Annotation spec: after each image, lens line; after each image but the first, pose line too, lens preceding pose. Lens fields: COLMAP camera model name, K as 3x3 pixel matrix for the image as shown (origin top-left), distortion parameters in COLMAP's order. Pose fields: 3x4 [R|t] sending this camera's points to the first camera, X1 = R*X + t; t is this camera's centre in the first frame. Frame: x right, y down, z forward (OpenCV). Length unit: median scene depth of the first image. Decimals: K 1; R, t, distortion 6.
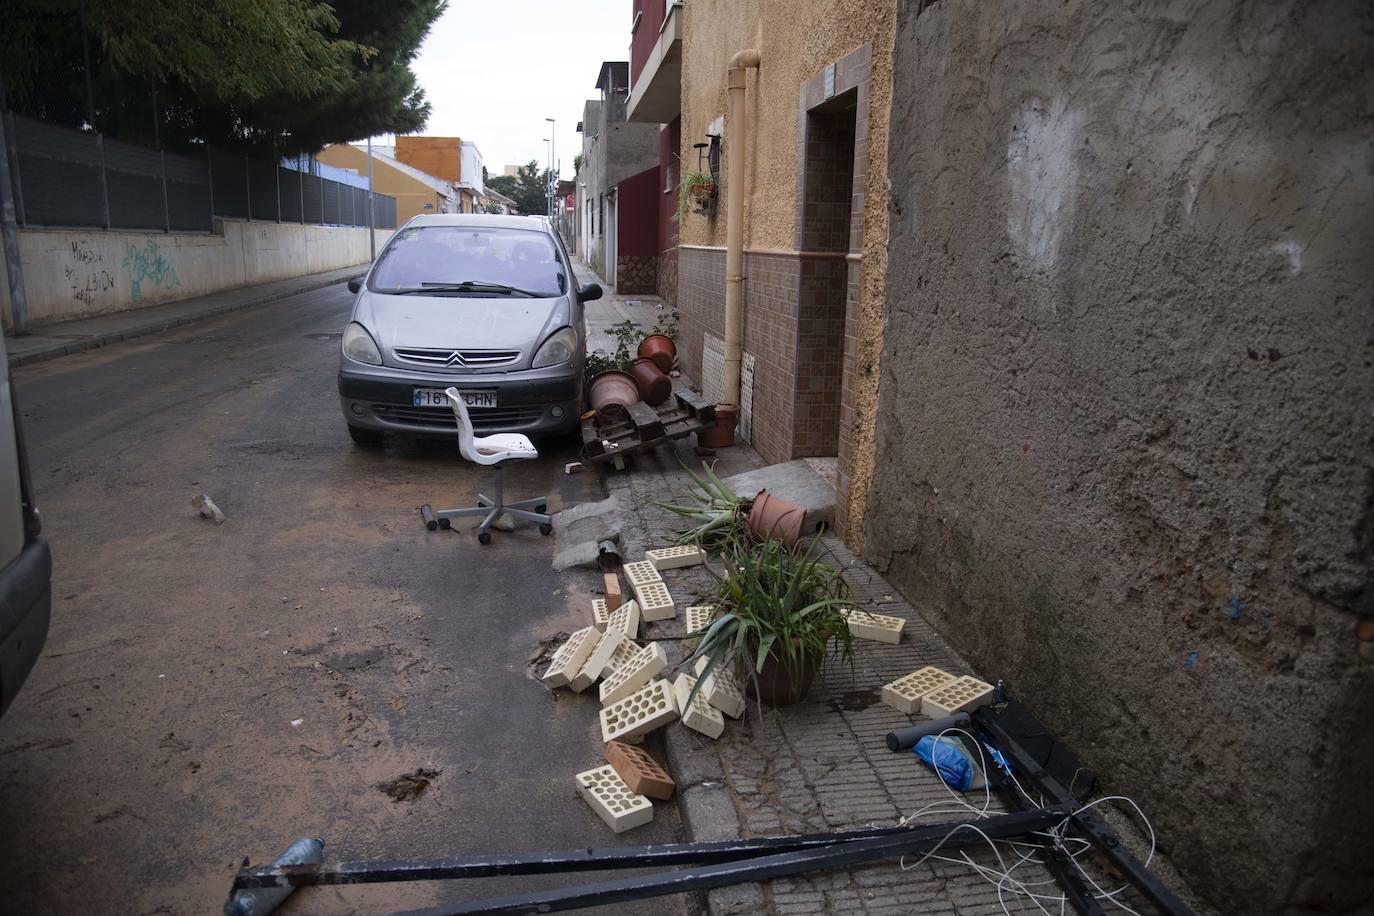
lens RADIAL K [[1077.3, 0, 687.0], [0, 1077.3, 458.0], [0, 0, 1]] dist [-0.058133, 0.000560]
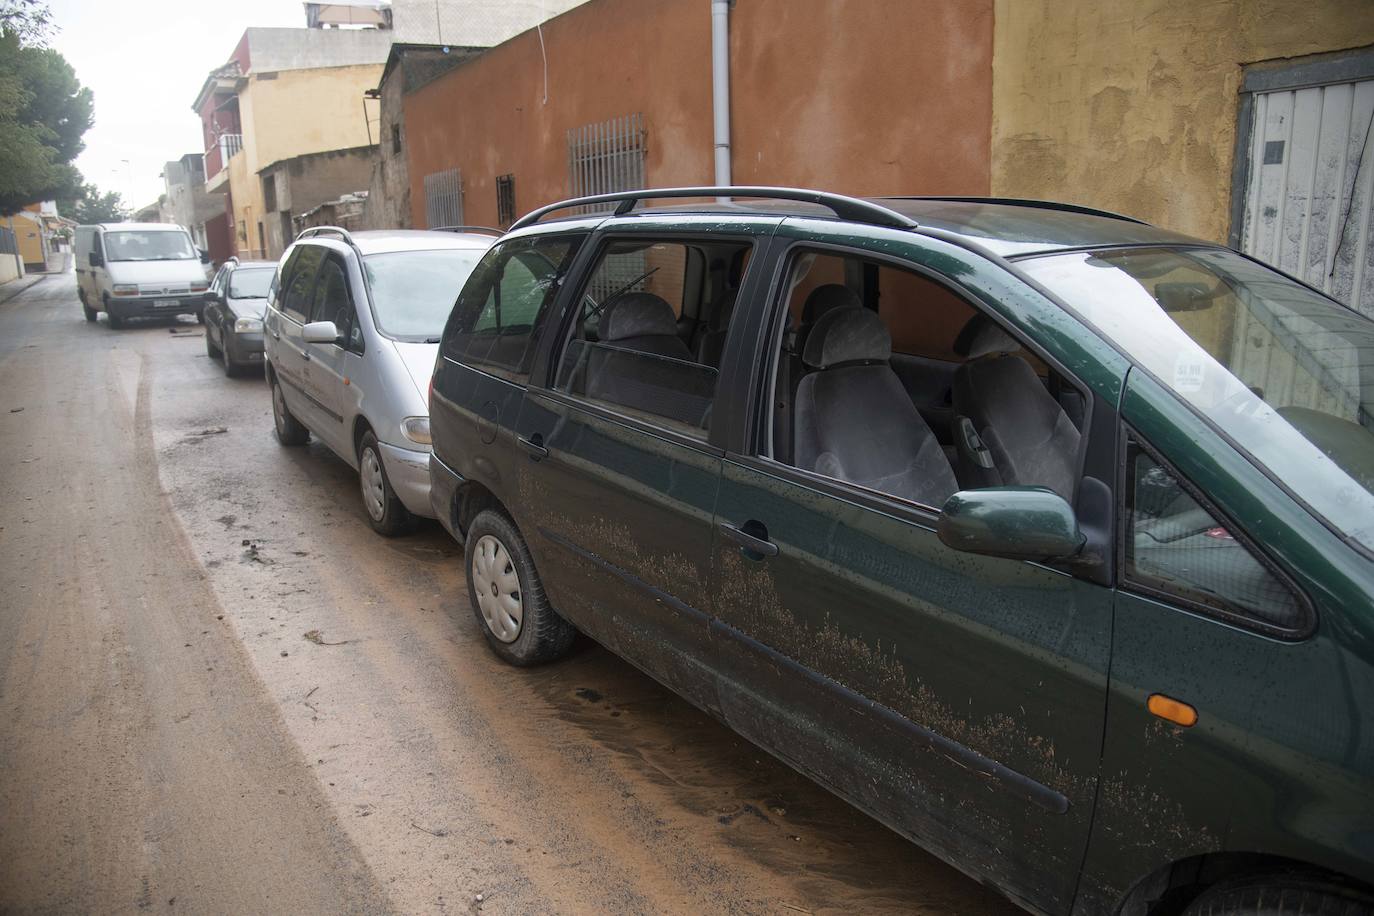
lens RADIAL K [[1077.3, 0, 687.0], [0, 1077.3, 458.0], [0, 0, 1]] dist [-0.058133, 0.000560]
pose [[0.928179, -0.128232, 0.349343, 0.020125], [0.126364, 0.991582, 0.028235, 0.212237], [-0.350023, 0.017937, 0.936569, -1.036126]]
